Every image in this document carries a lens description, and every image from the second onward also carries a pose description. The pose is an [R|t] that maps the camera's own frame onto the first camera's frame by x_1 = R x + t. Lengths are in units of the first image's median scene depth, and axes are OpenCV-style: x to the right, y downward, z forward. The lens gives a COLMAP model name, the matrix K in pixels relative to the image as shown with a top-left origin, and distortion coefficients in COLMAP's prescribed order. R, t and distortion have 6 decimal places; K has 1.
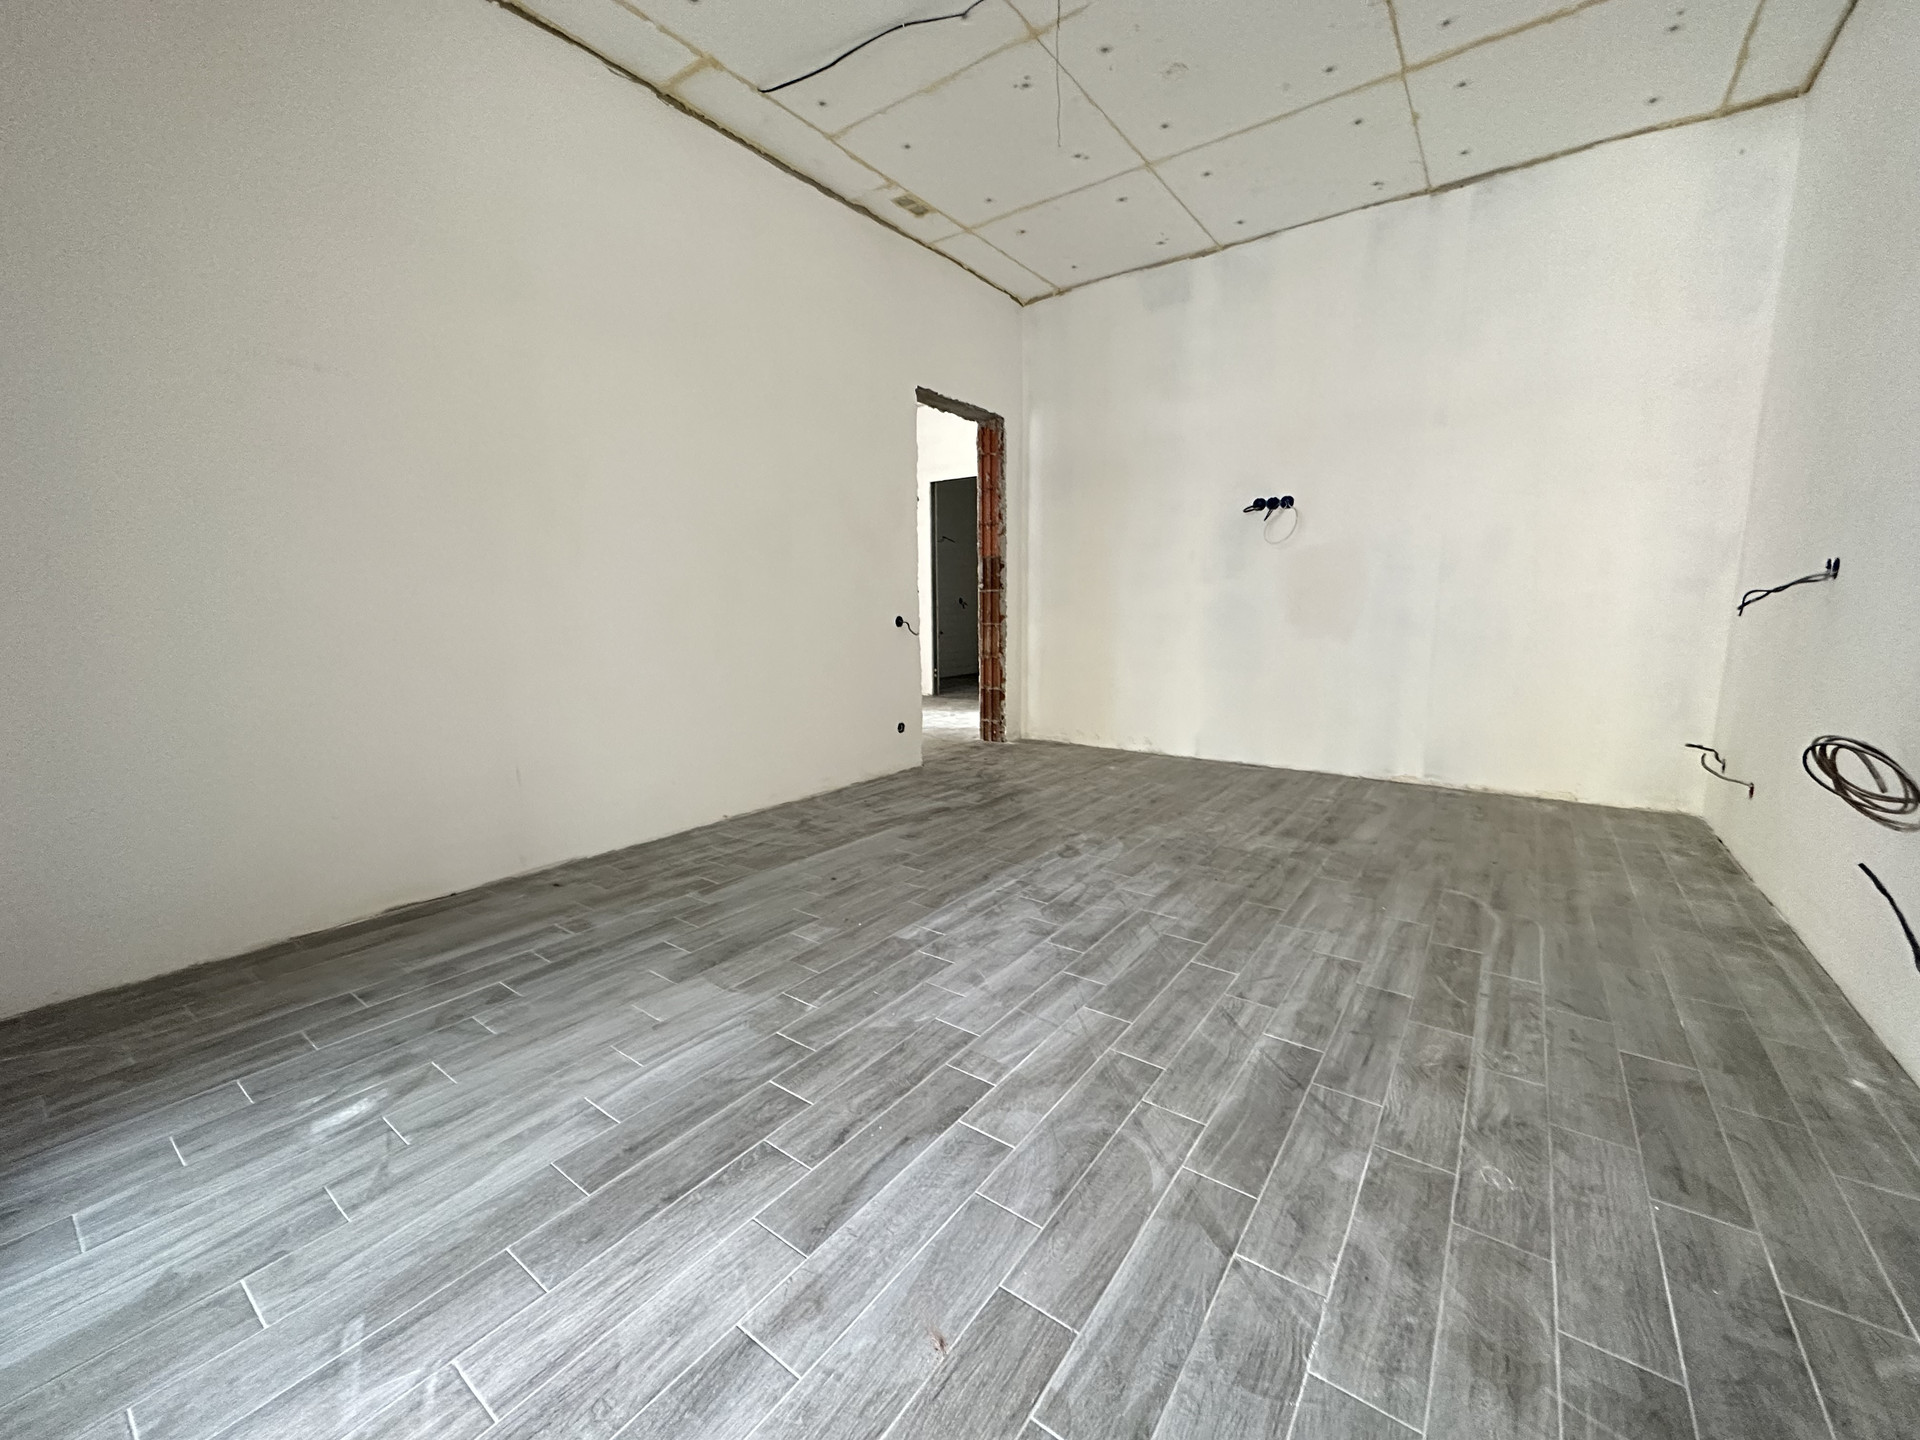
lens RADIAL K [[765.2, 0, 960.9], [0, 765.2, 720.7], [0, 0, 1]] dist [-0.002475, 0.000160]
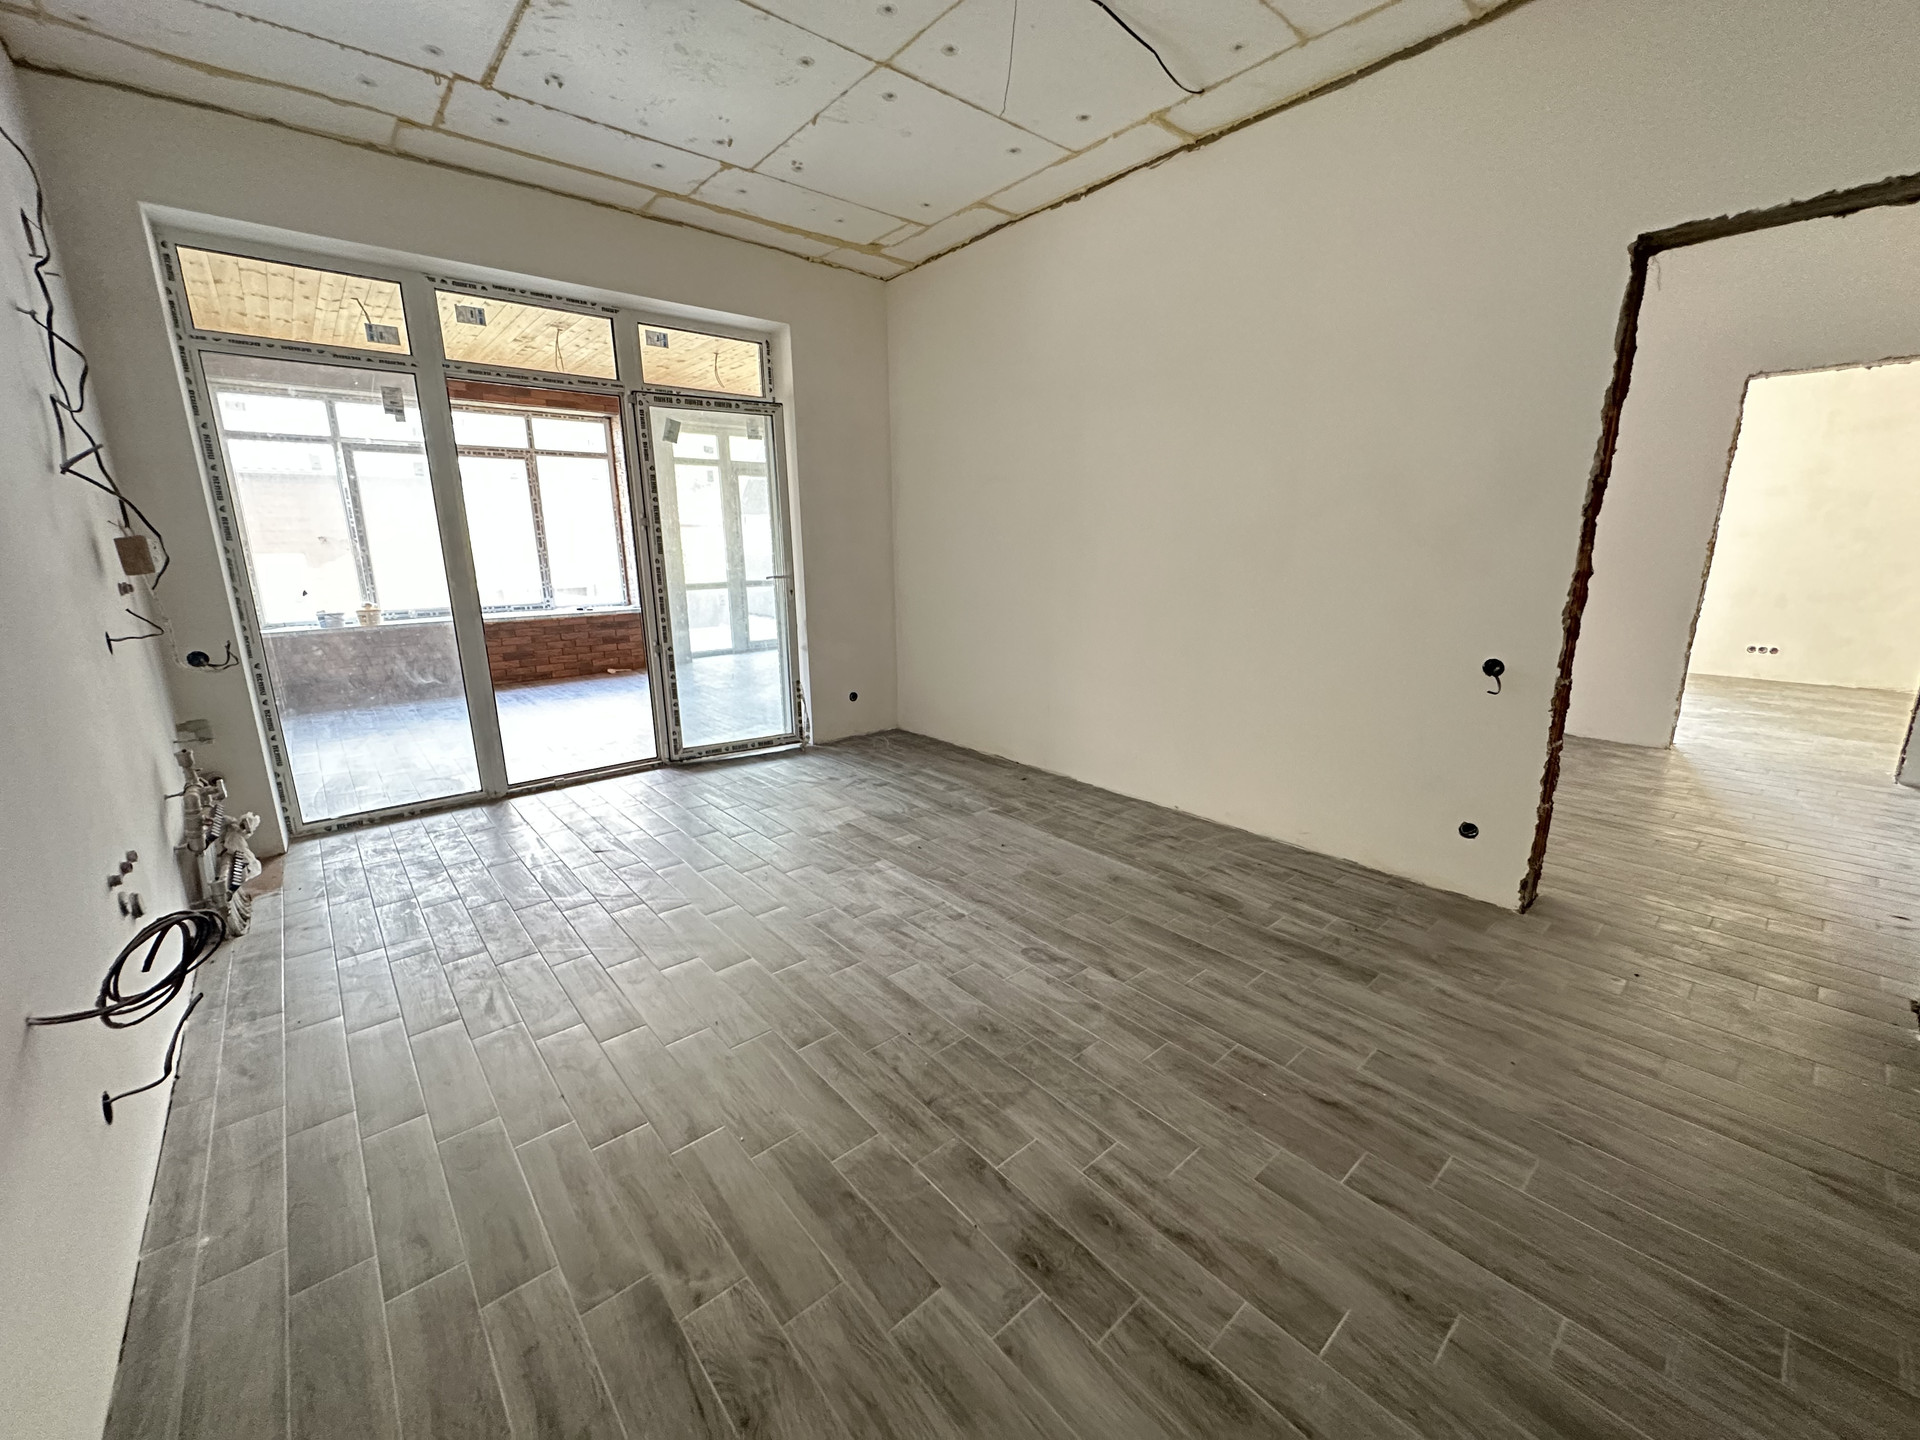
lens RADIAL K [[765.2, 0, 958.4], [0, 765.2, 720.6], [0, 0, 1]] dist [-0.002475, 0.000160]
pose [[-0.224283, 0.237715, -0.945087, 0.934601], [-0.137141, 0.952443, 0.272111, -0.301649], [0.964826, 0.190640, -0.181016, 1.067664]]
